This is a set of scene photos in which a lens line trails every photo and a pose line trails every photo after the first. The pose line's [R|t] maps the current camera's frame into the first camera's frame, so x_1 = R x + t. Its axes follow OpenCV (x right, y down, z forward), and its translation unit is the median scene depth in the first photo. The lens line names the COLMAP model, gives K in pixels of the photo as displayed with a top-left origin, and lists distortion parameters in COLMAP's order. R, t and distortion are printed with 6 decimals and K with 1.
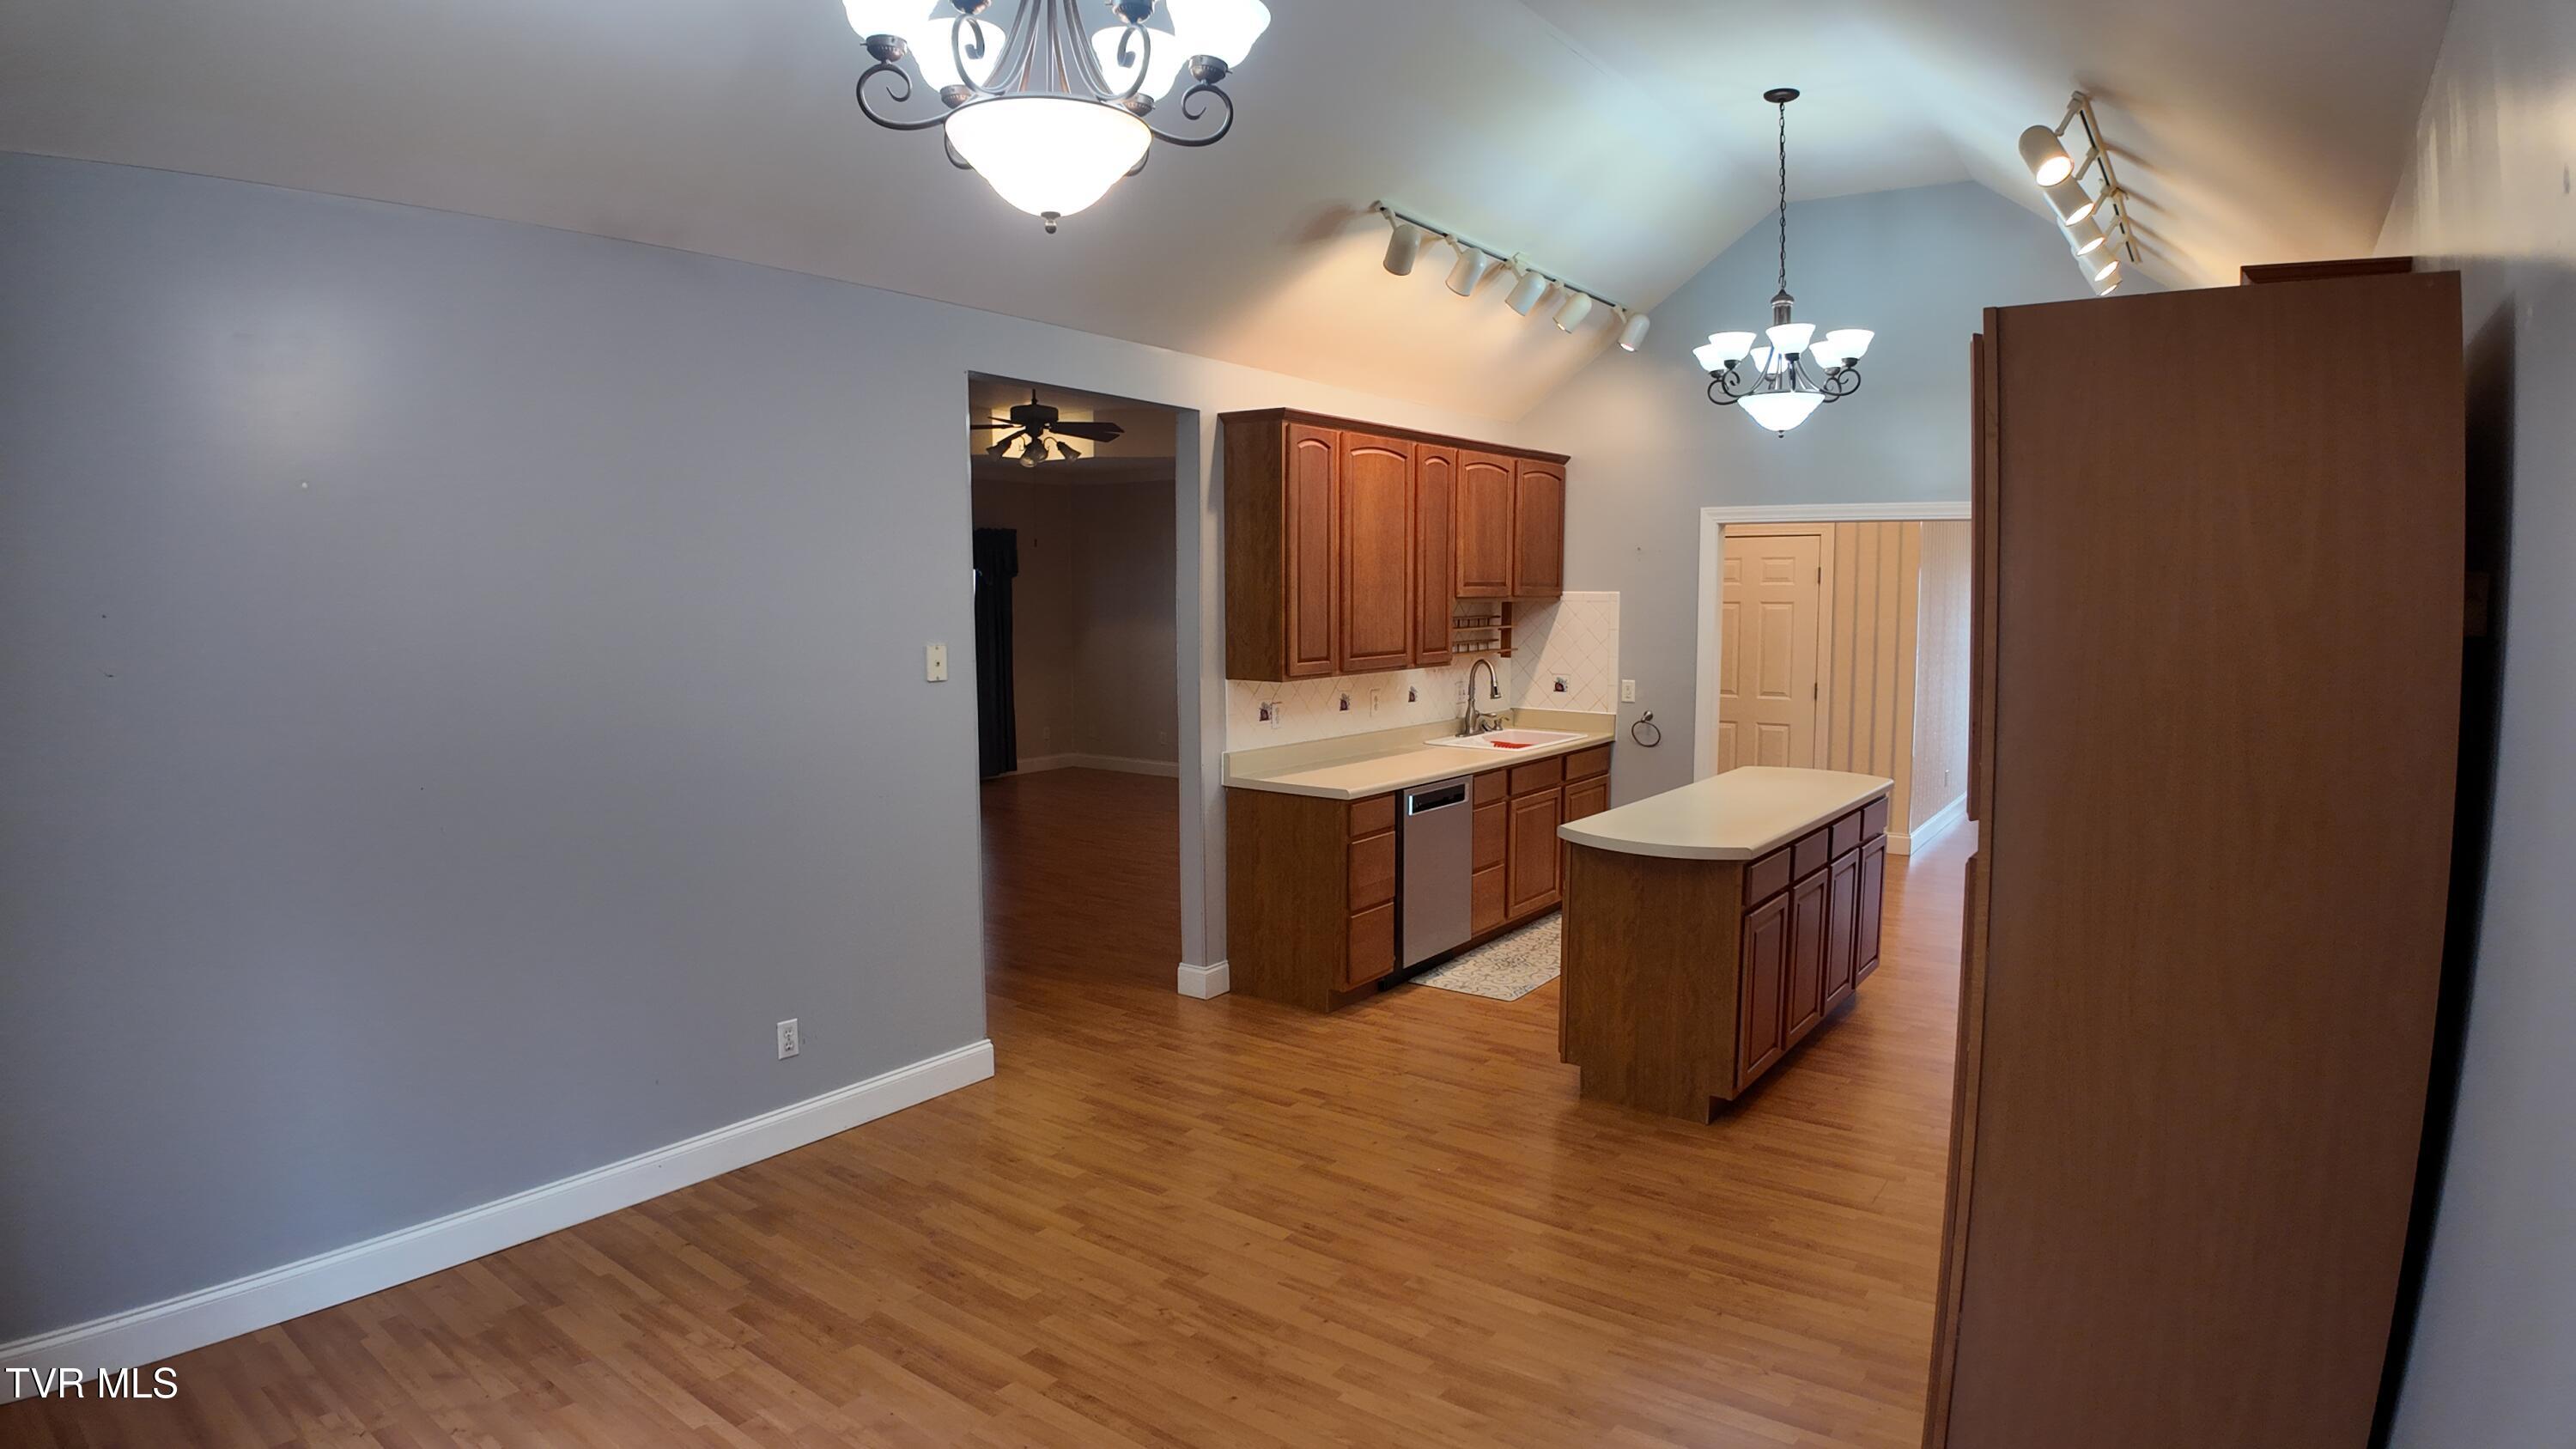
lens RADIAL K [[1355.6, 0, 1287.6], [0, 1355.6, 712.1], [0, 0, 1]] dist [-0.043826, -0.104146]
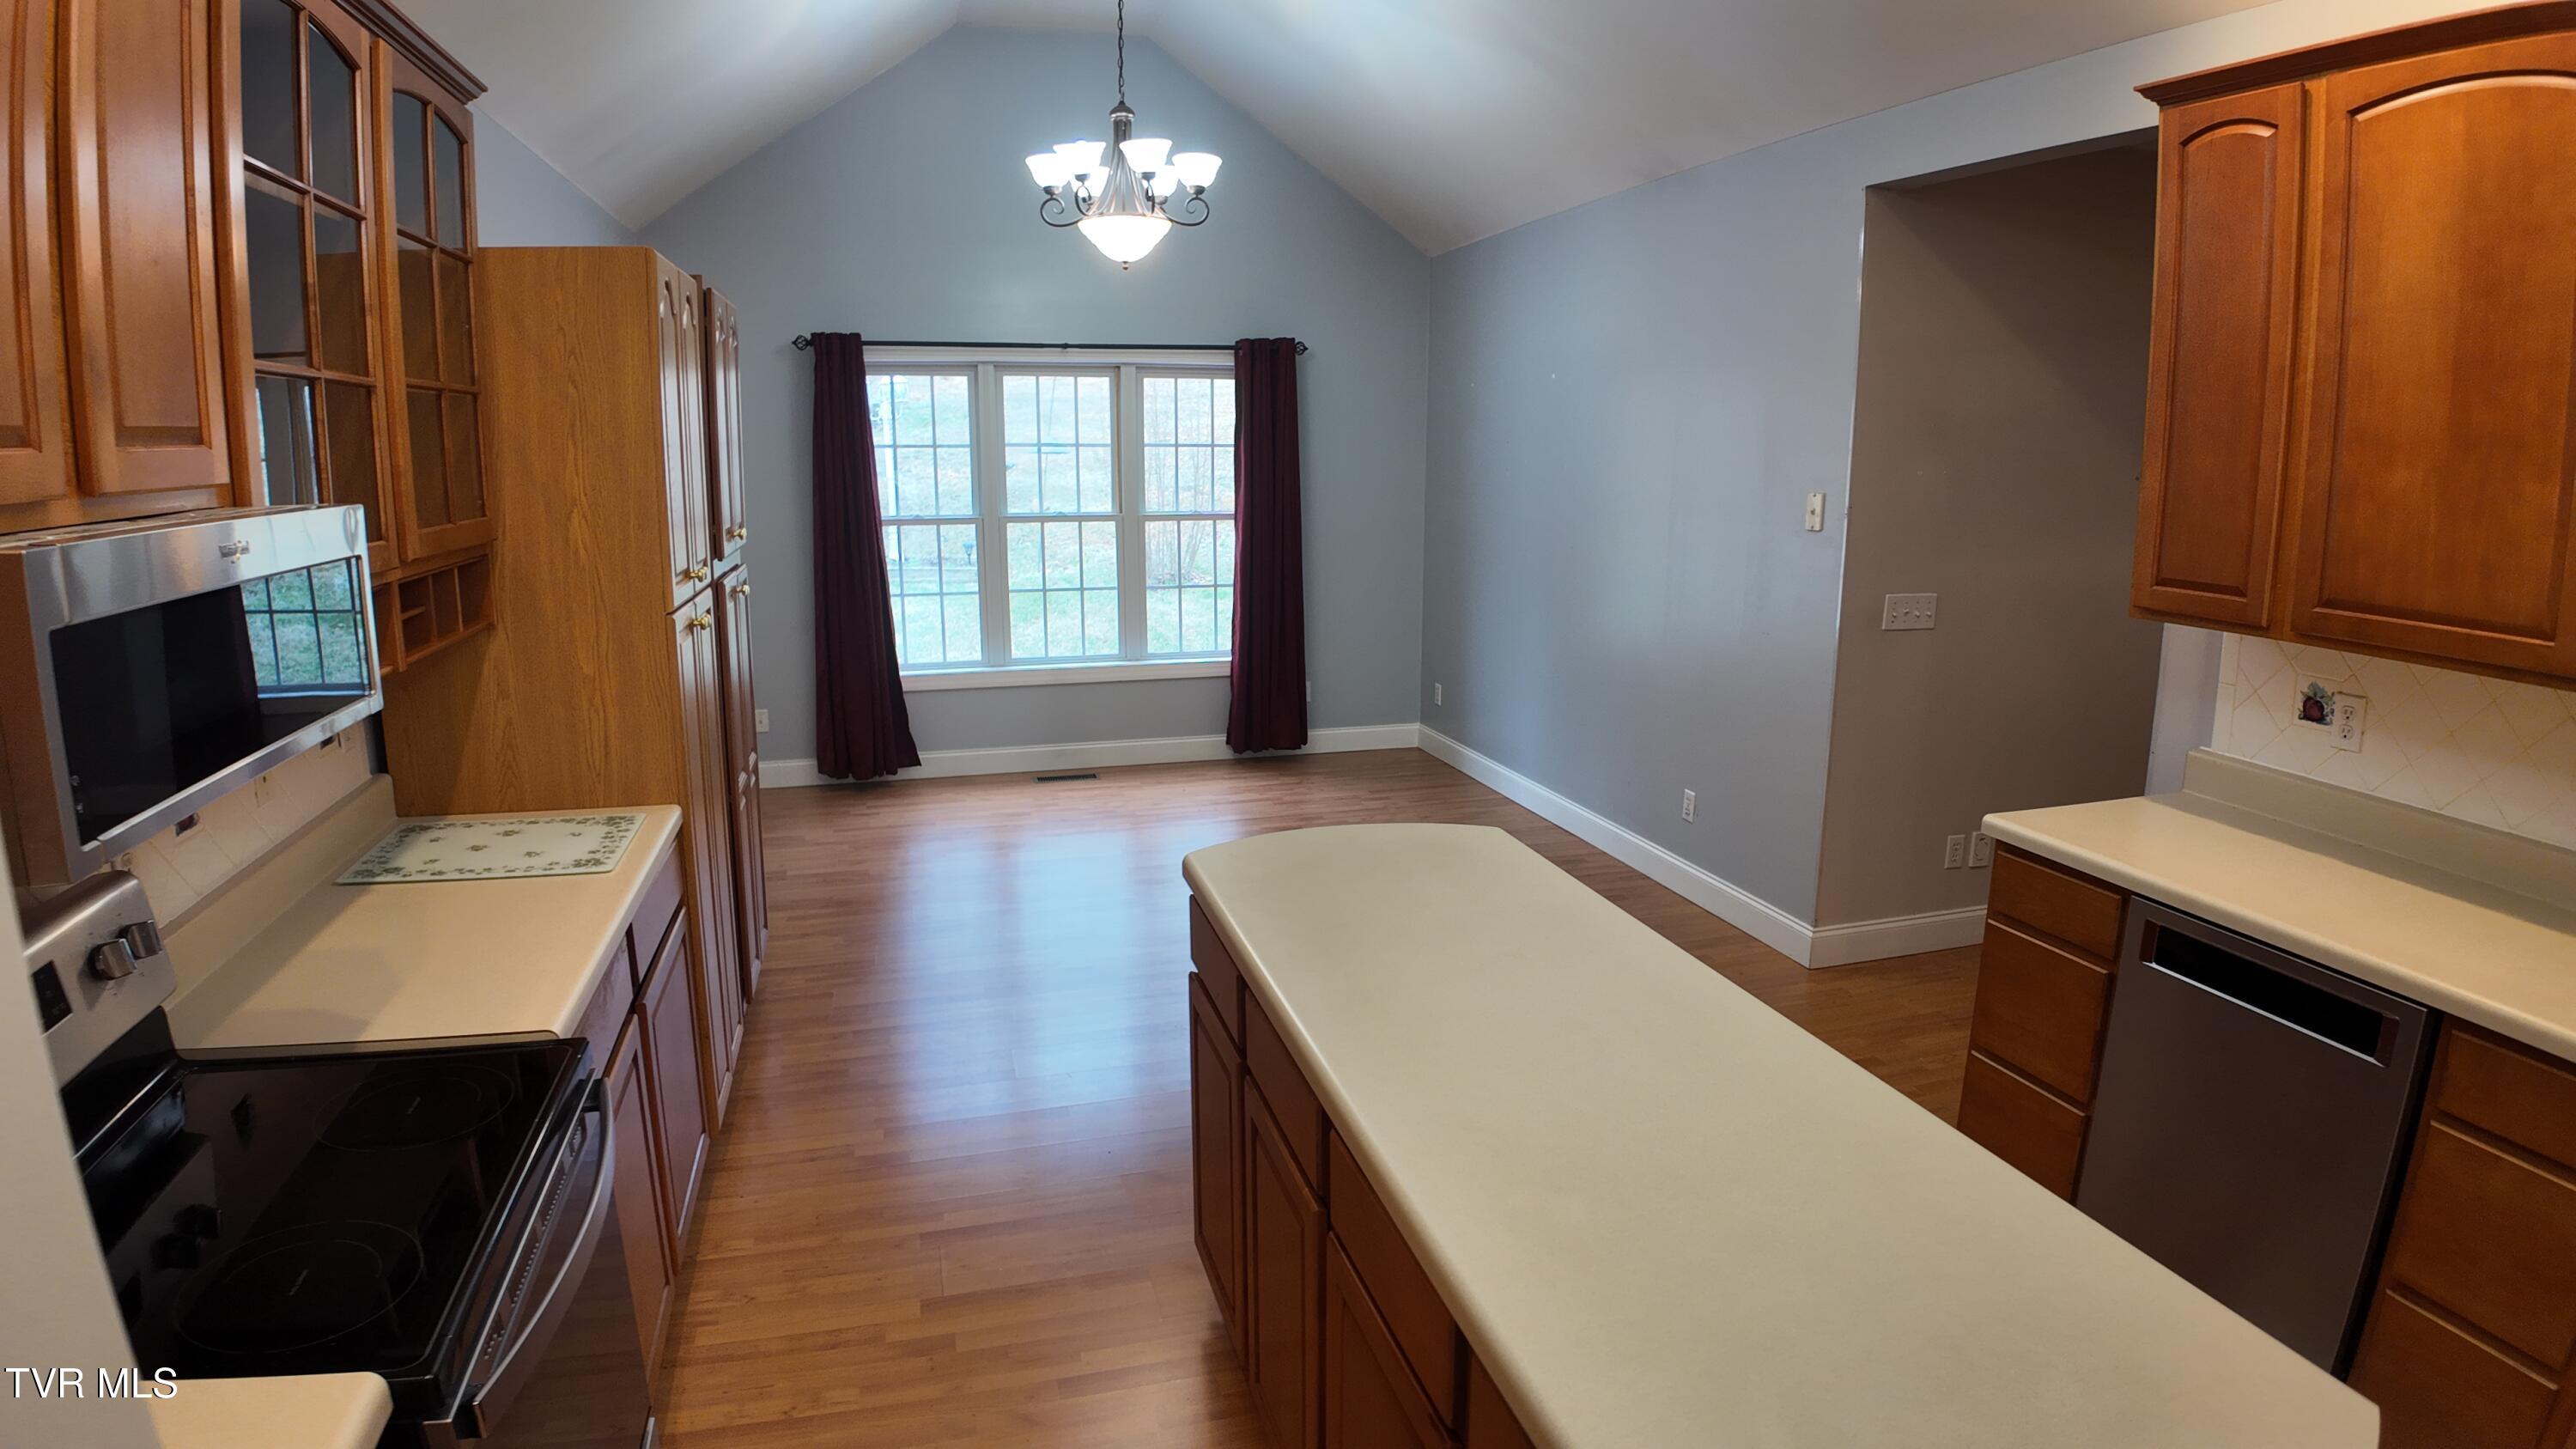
lens RADIAL K [[1366.6, 0, 1282.4], [0, 1366.6, 700.6], [0, 0, 1]] dist [-0.062360, -0.051010]
pose [[-0.615745, 0.147217, -0.774071, 0.759278], [-0.071210, 0.967974, 0.240739, -0.114536], [0.784722, 0.203355, -0.585541, 1.343969]]
